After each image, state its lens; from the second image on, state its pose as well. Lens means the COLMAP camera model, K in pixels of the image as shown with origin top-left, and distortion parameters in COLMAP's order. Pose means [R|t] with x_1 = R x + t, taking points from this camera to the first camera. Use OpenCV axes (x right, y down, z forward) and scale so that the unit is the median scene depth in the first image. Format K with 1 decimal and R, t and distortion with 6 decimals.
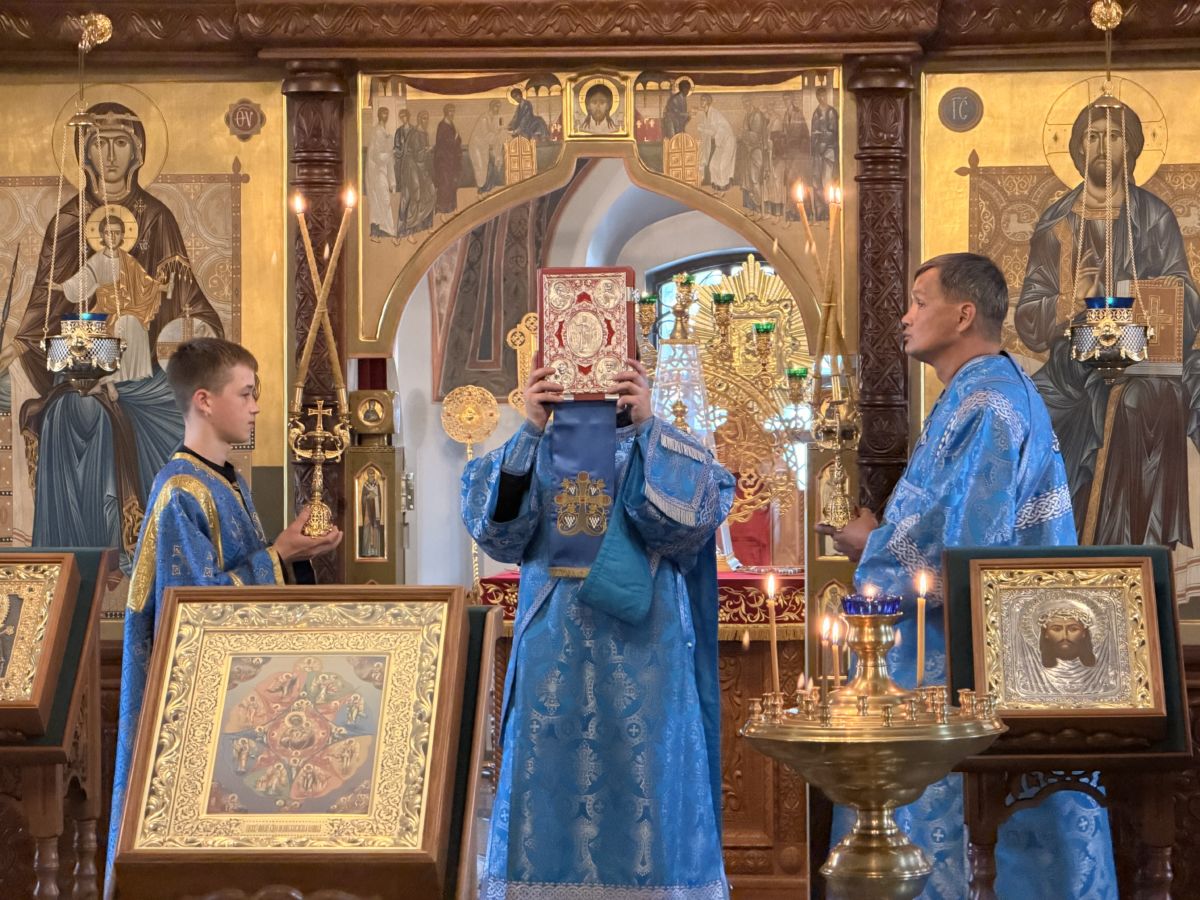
lens RADIAL K [[3552.2, 0, 600.0], [0, 3552.2, 450.0], [0, 0, 1]] dist [0.142793, 1.302389]
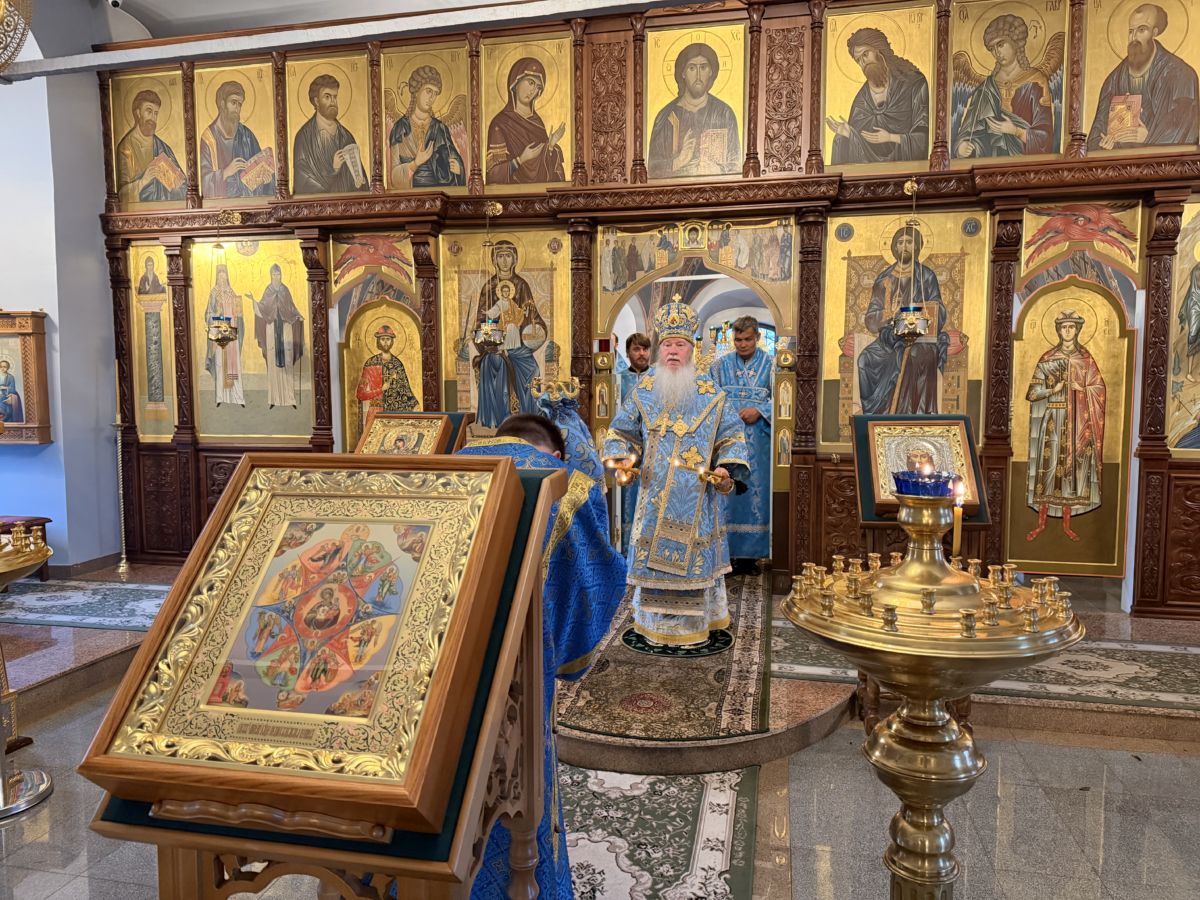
lens RADIAL K [[837.3, 0, 600.0], [0, 837.3, 450.0], [0, 0, 1]] dist [0.138495, -0.205955]
pose [[0.992449, 0.012381, -0.122035, 0.009041], [-0.003357, 0.997262, 0.073875, 0.009495], [0.122616, -0.072907, 0.989773, 0.398076]]
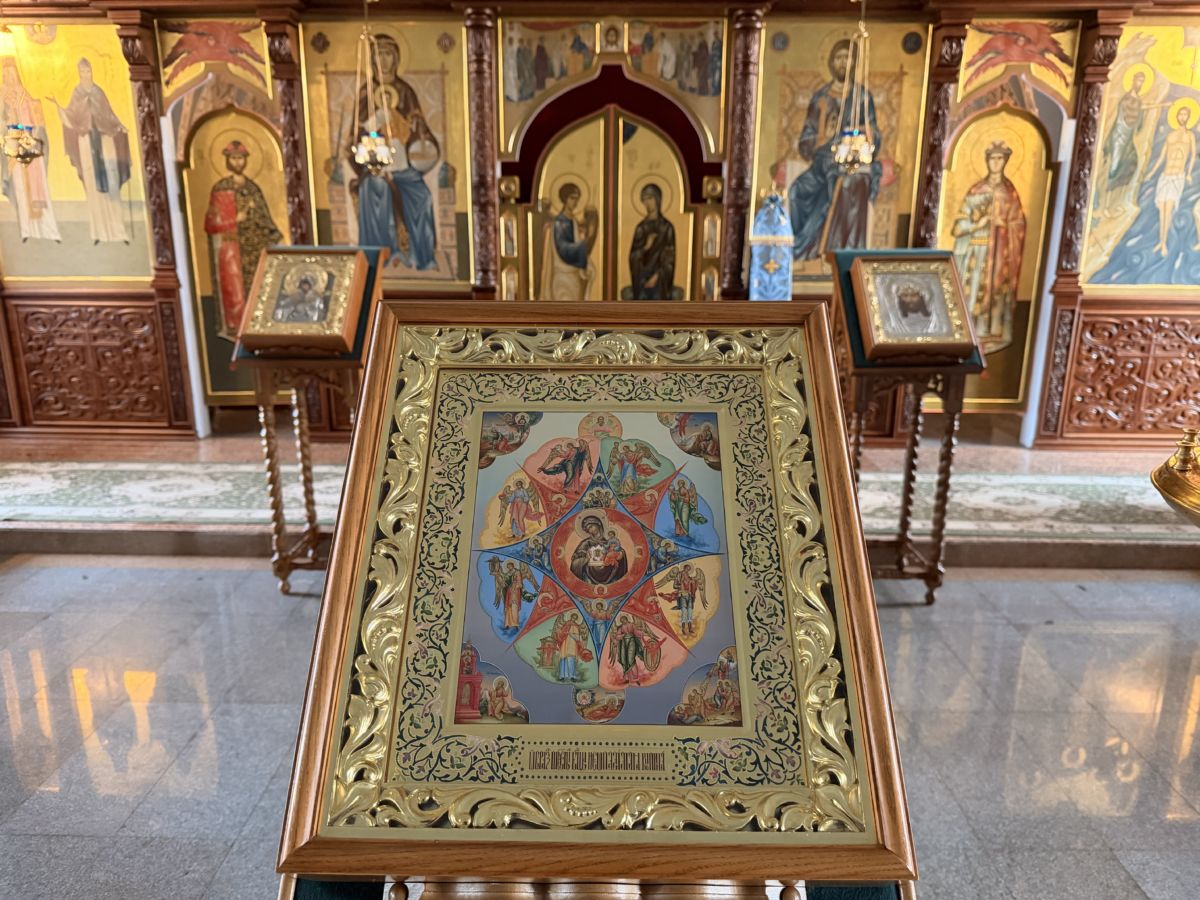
lens RADIAL K [[863.2, 0, 594.7], [0, 863.2, 453.6], [0, 0, 1]] dist [0.028316, -0.044413]
pose [[0.997716, -0.009095, 0.066937, -0.048557], [-0.008273, 0.966983, 0.254708, 0.012793], [-0.067043, -0.254680, 0.964699, 0.437697]]
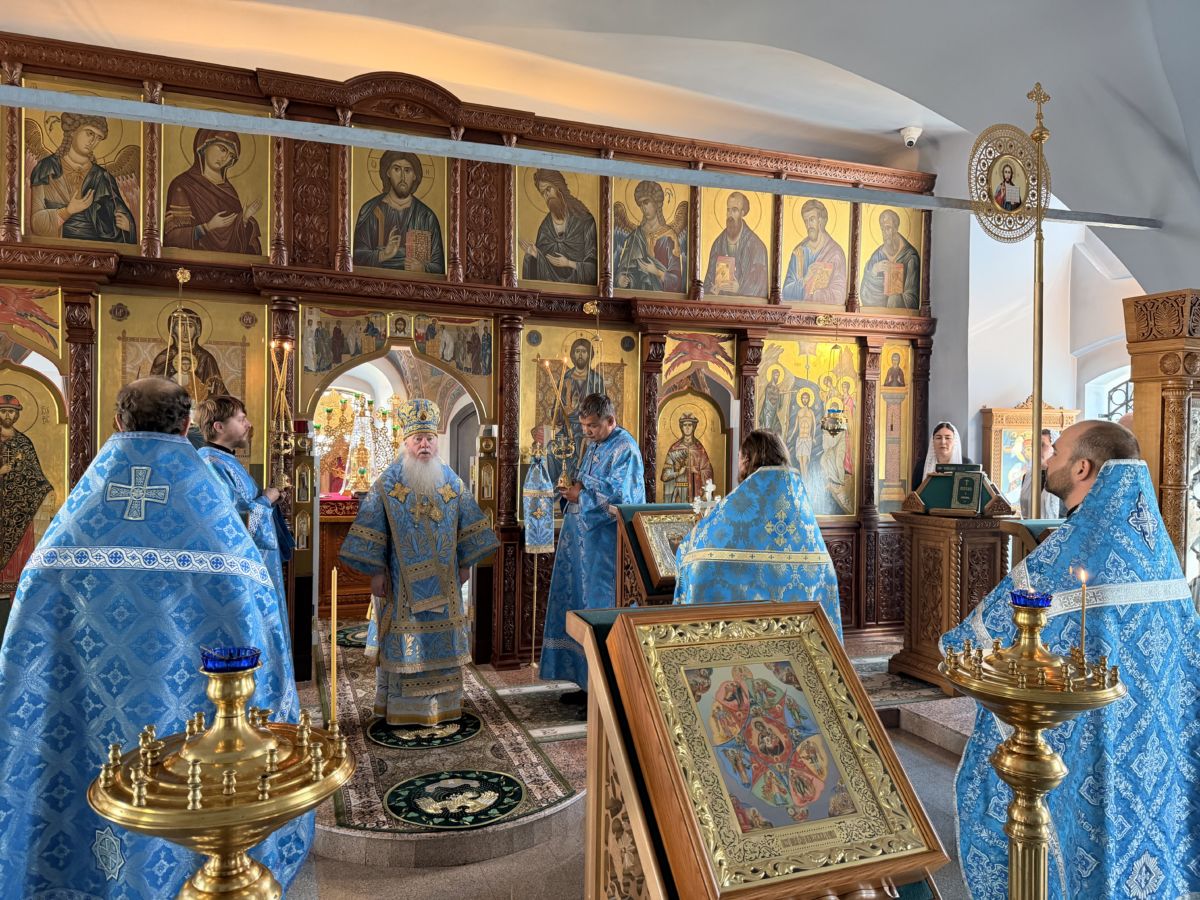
lens RADIAL K [[839.3, 0, 600.0], [0, 839.3, 450.0], [0, 0, 1]] dist [0.075494, -0.095539]
pose [[0.901156, 0.013228, 0.433293, -0.135627], [-0.015951, 0.999869, 0.002651, -0.010540], [-0.433201, -0.009301, 0.901249, 0.387178]]
